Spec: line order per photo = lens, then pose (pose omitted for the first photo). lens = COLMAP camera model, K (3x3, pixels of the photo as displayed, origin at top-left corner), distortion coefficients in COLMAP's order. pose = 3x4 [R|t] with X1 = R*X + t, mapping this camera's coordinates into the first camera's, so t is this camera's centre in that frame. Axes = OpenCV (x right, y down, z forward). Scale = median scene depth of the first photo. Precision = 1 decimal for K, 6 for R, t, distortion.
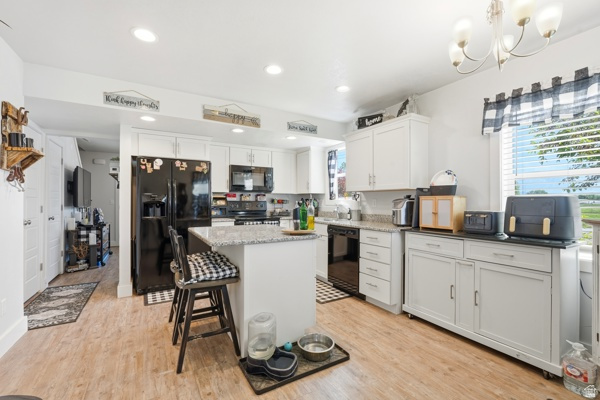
lens RADIAL K [[267.7, 0, 300.7], [0, 267.7, 202.2], [0, 0, 1]] dist [-0.011319, 0.004683]
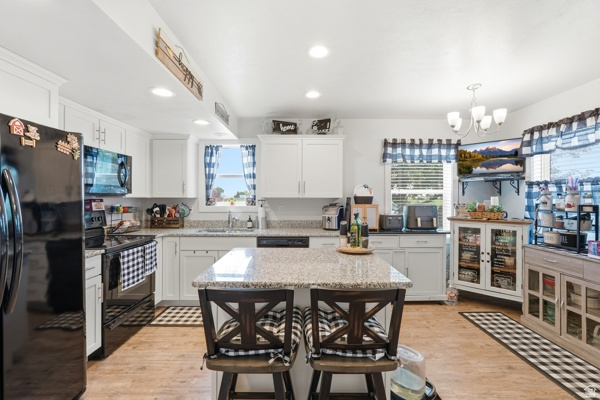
lens RADIAL K [[267.7, 0, 301.4], [0, 267.7, 199.1], [0, 0, 1]] dist [-0.011319, 0.004683]
pose [[0.499492, -0.007199, 0.866289, -0.666882], [0.002399, 0.999973, 0.006927, -0.050472], [-0.866315, -0.001382, 0.499496, 0.524291]]
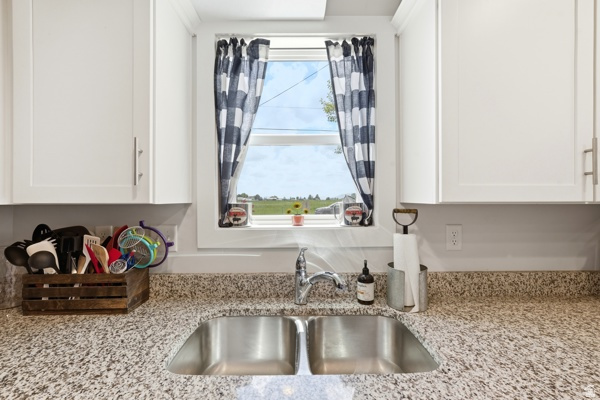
lens RADIAL K [[267.7, 0, 295.1], [0, 267.7, 198.2], [0, 0, 1]] dist [-0.011319, 0.004683]
pose [[0.508314, 0.003196, 0.861166, -0.116327], [0.008641, 0.999924, -0.008811, -0.051970], [-0.861129, 0.011920, 0.508247, 1.205896]]
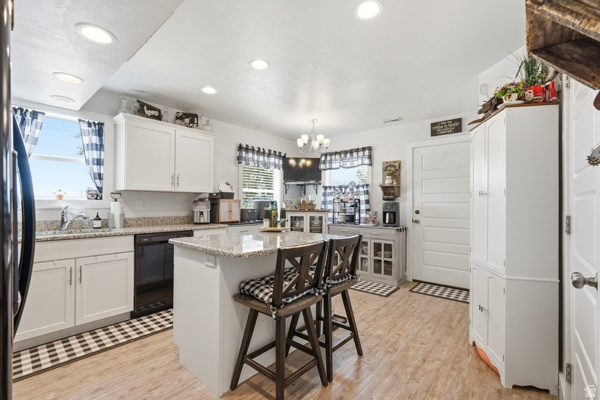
lens RADIAL K [[267.7, 0, 305.4], [0, 267.7, 201.5], [0, 0, 1]] dist [-0.011319, 0.004683]
pose [[-0.343579, 0.007881, 0.939091, -0.855659], [0.001783, 0.999968, -0.007739, 0.000604], [-0.939122, -0.000984, -0.343582, 0.953929]]
